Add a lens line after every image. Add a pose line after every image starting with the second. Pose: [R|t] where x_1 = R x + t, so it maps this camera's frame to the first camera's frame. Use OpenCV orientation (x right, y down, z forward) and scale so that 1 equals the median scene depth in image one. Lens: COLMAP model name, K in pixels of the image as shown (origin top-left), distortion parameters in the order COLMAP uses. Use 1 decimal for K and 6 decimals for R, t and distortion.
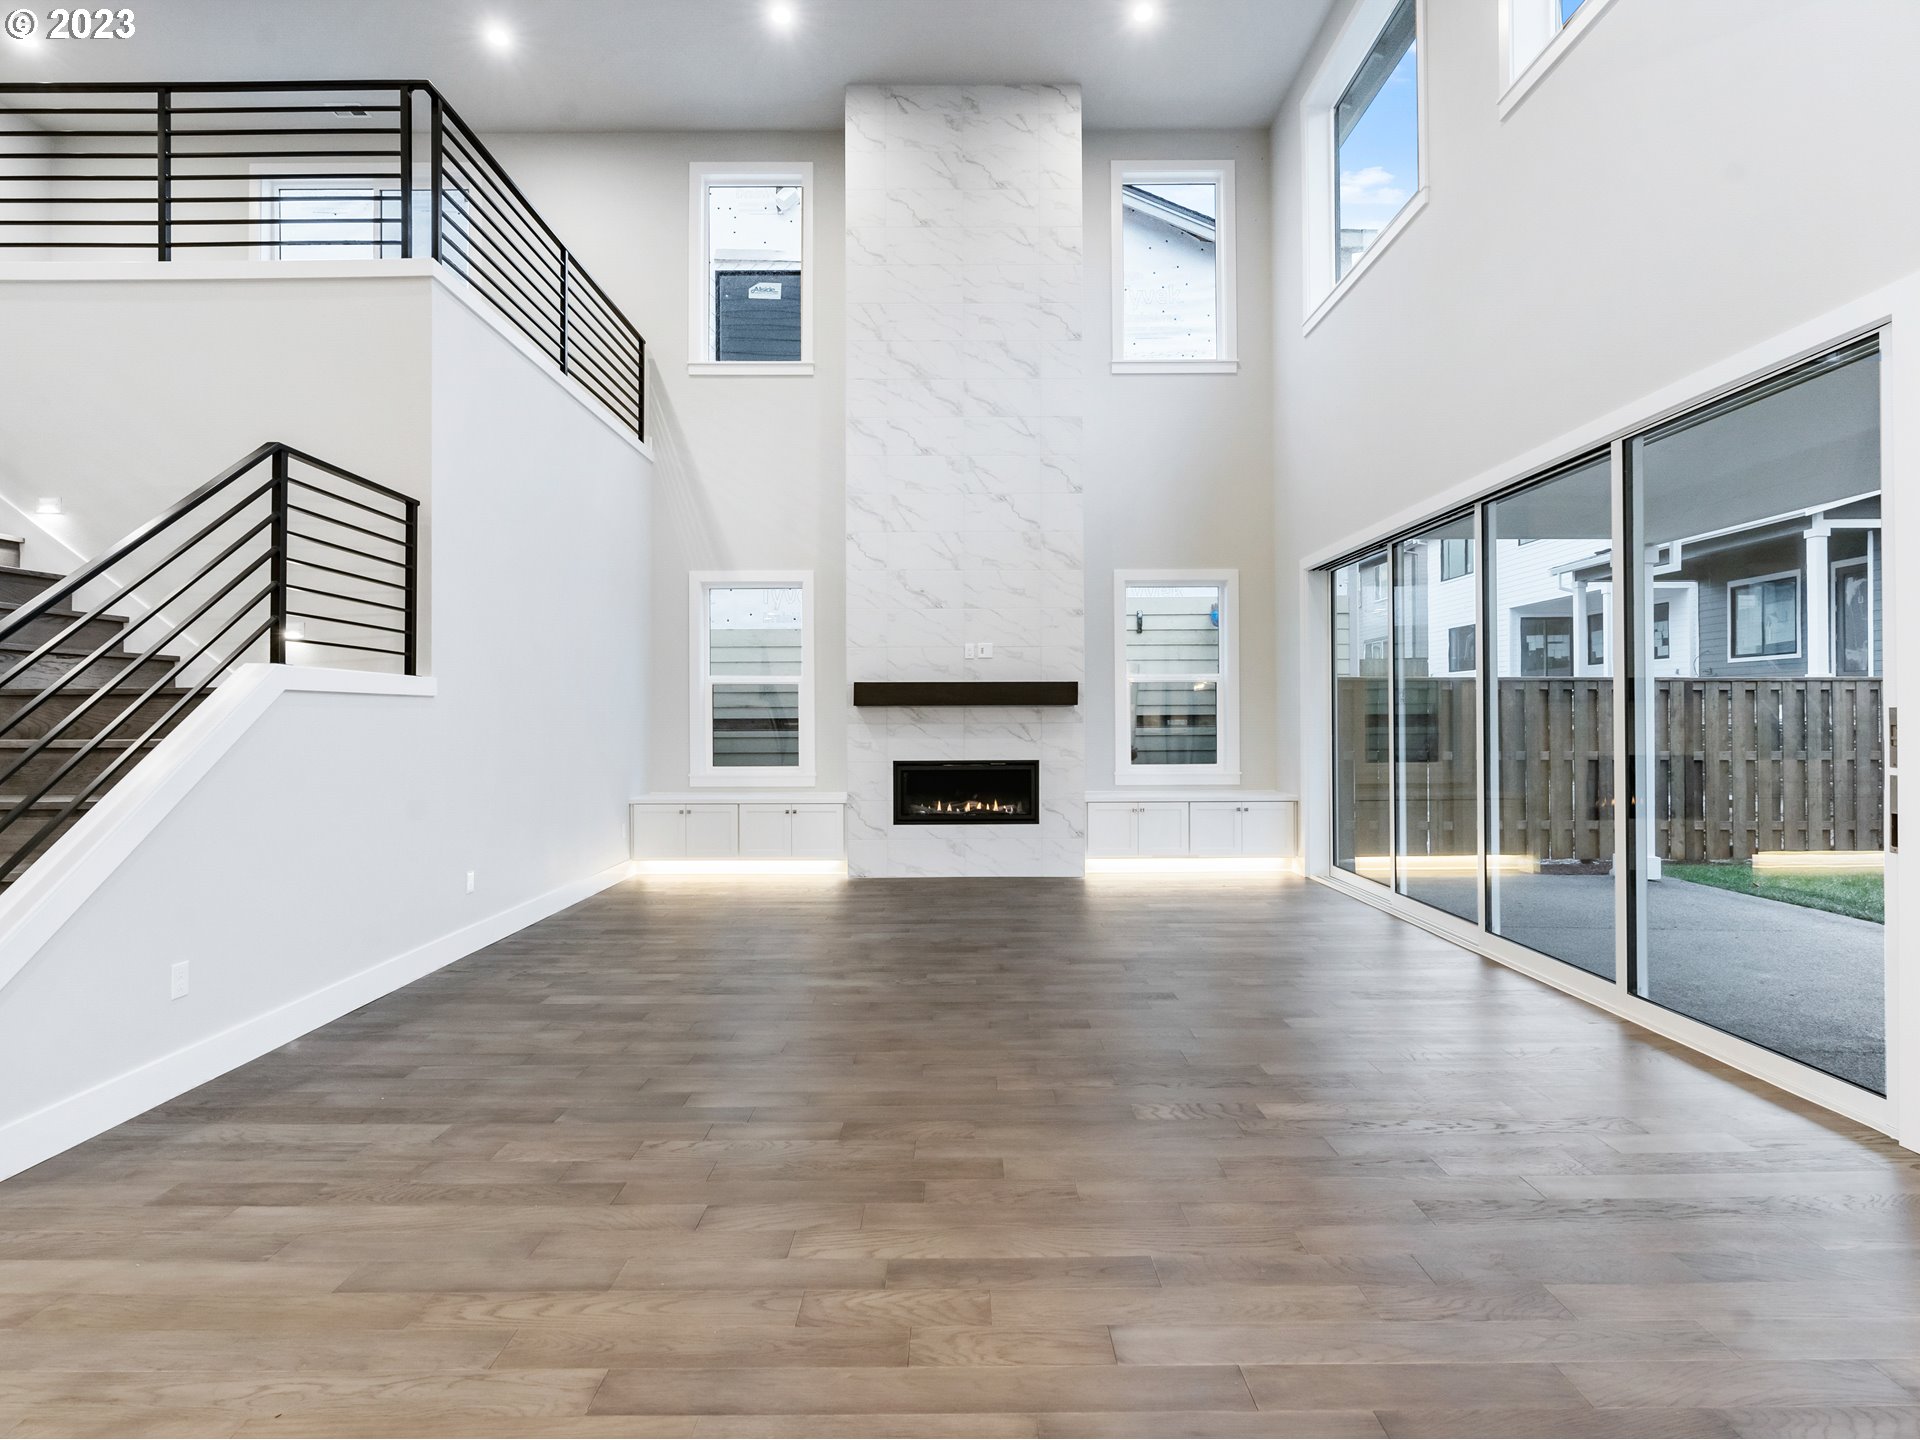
lens RADIAL K [[982.3, 0, 960.0], [0, 982.3, 720.3], [0, 0, 1]] dist [-0.006369, 0.000192]
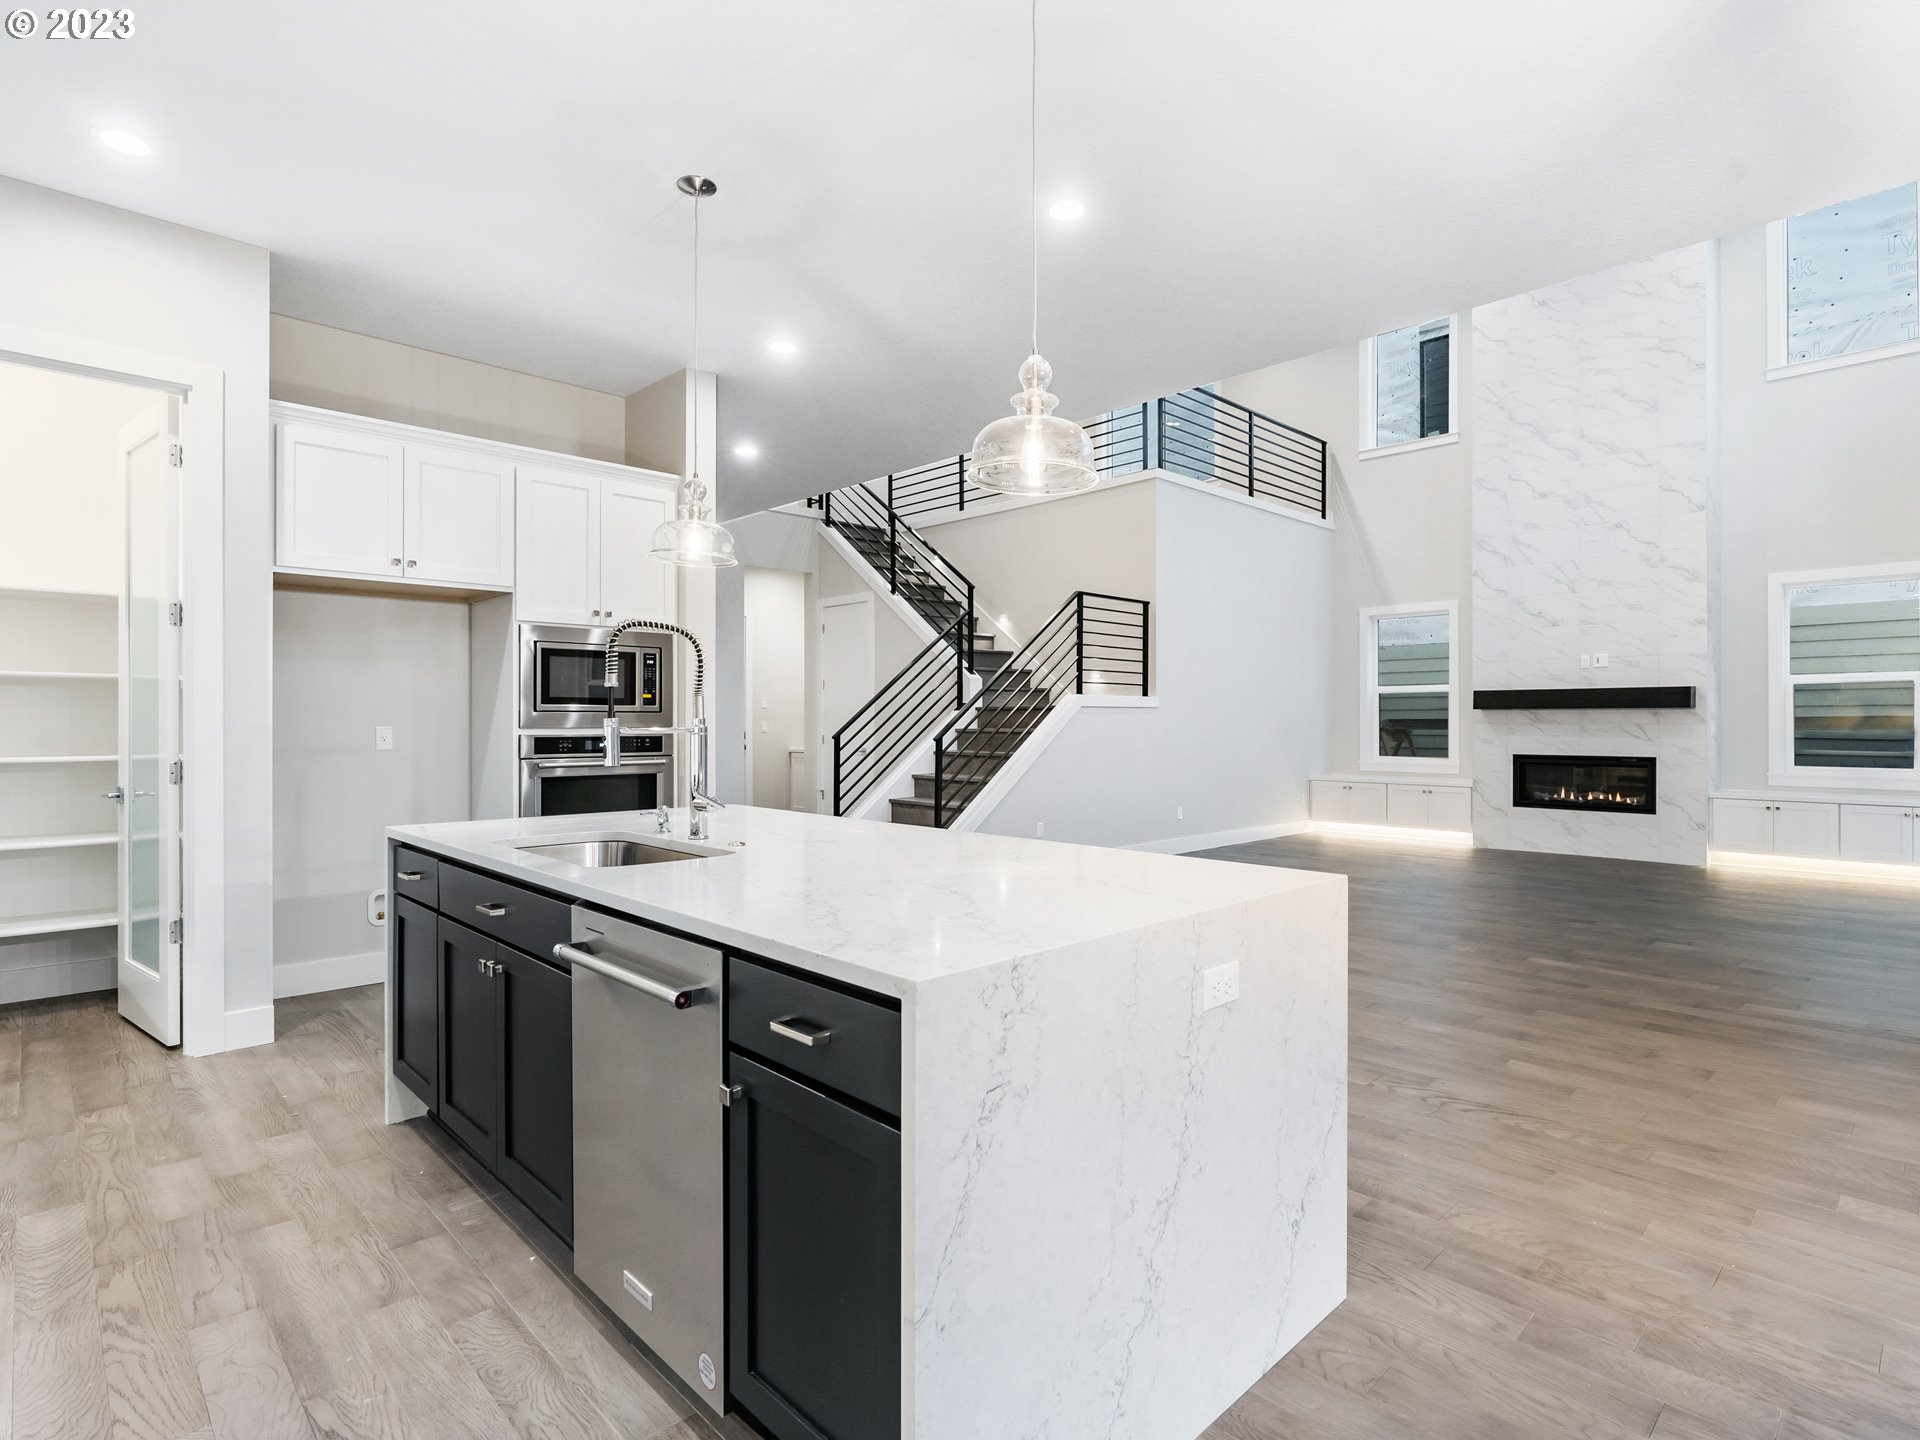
lens RADIAL K [[982.3, 0, 957.1], [0, 982.3, 720.1], [0, 0, 1]] dist [-0.006369, 0.000192]
pose [[0.684759, 0.001986, -0.728767, 0.345044], [-0.000990, 0.999998, 0.001795, -0.002504], [0.728769, -0.000507, 0.684759, -0.334242]]
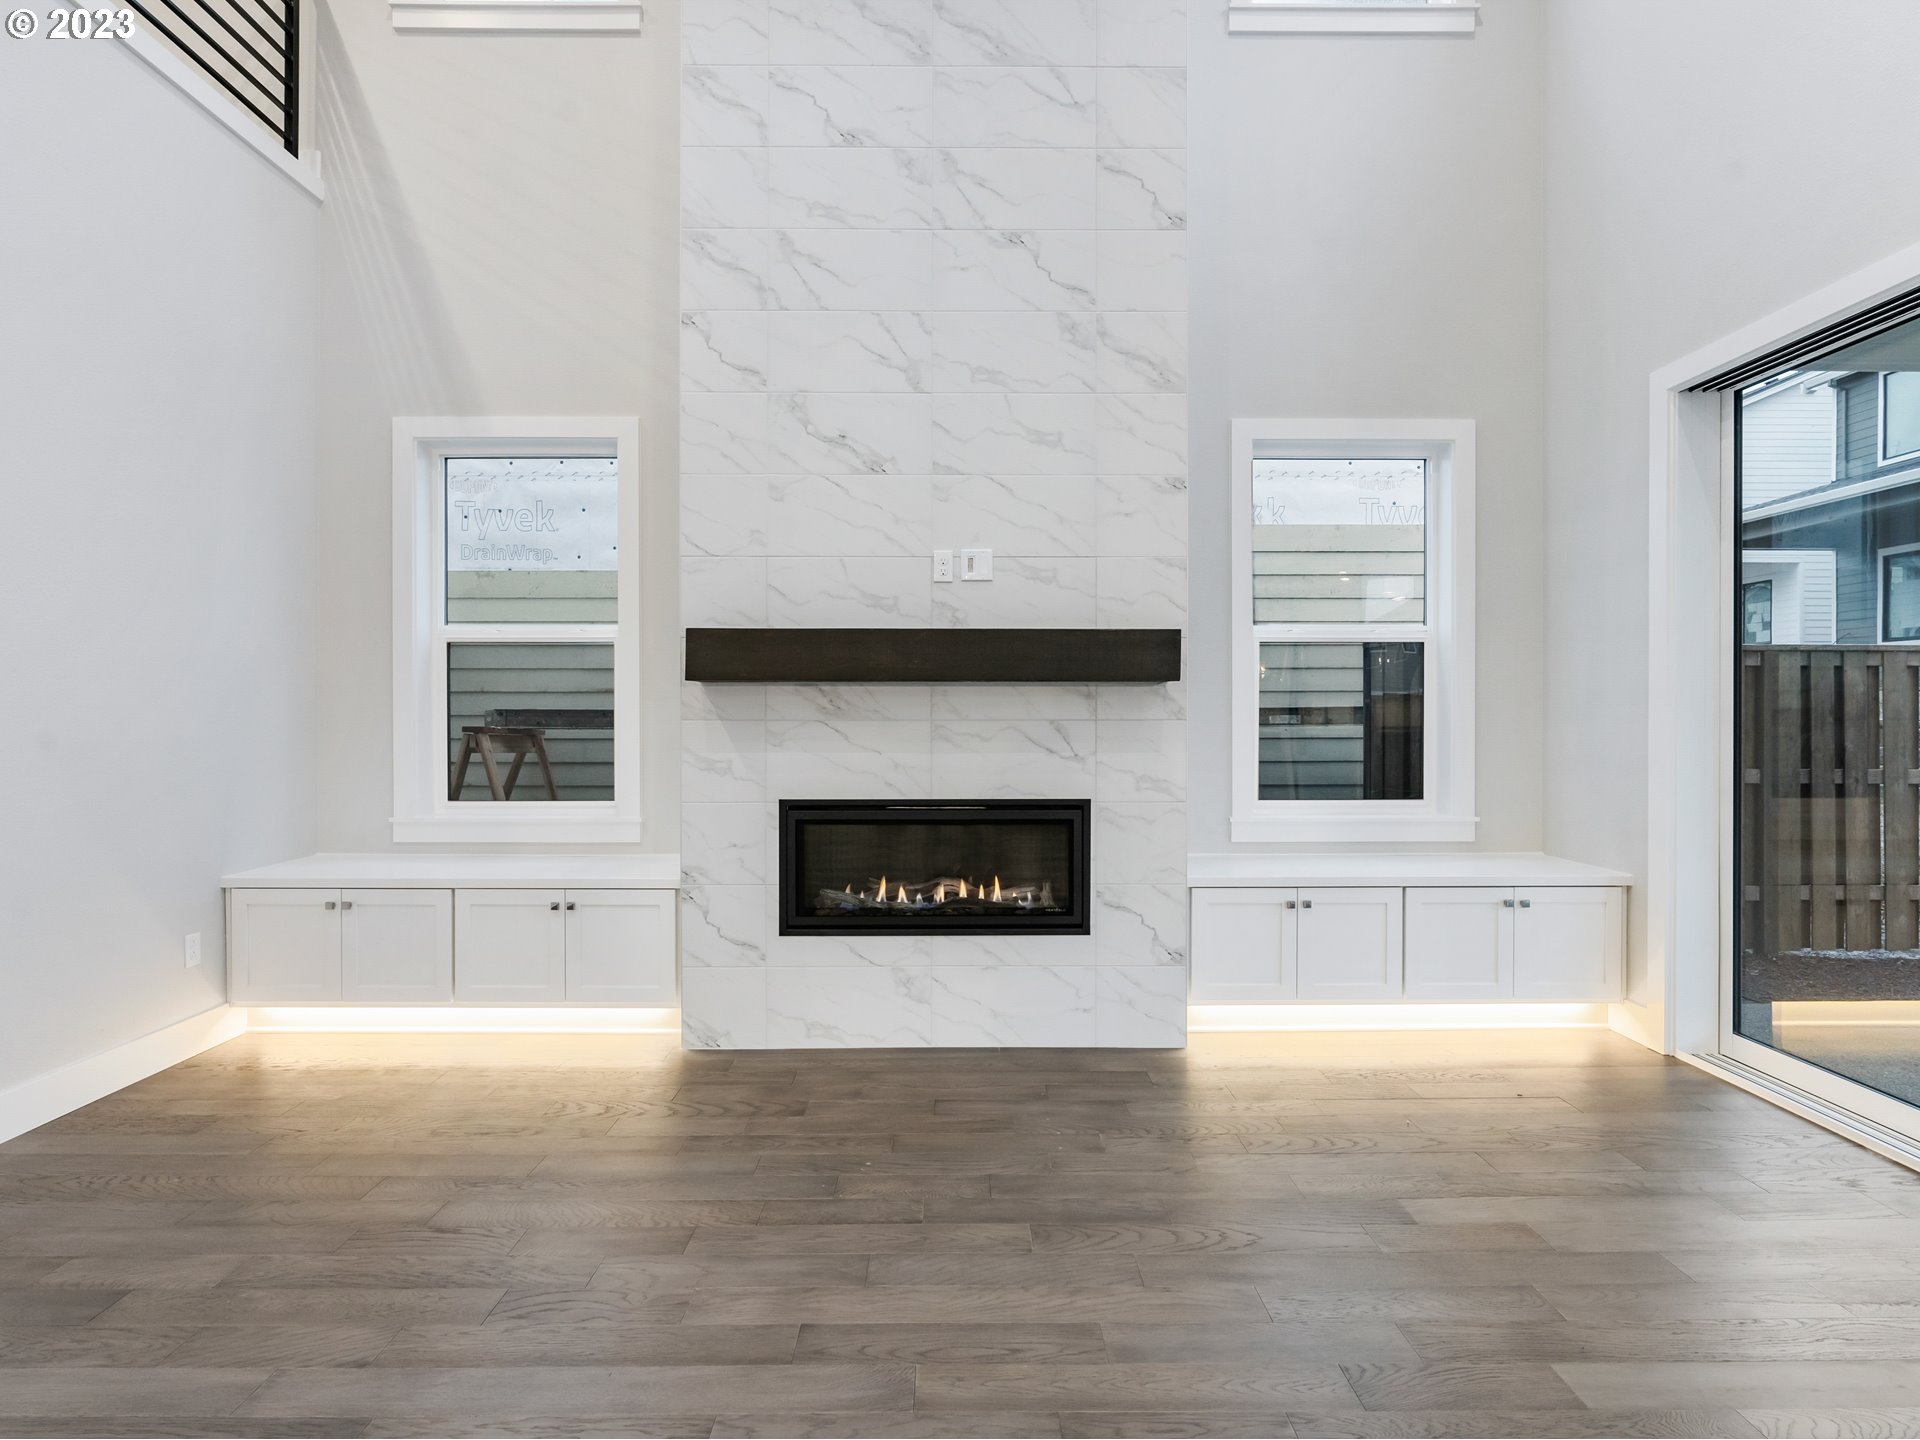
lens RADIAL K [[982.3, 0, 964.2], [0, 982.3, 718.0], [0, 0, 1]] dist [-0.006369, 0.000192]
pose [[0.999988, 0.003511, 0.003405, 0.018299], [-0.003528, 0.999981, 0.005056, -0.000180], [-0.003387, -0.005068, 0.999981, 0.531024]]
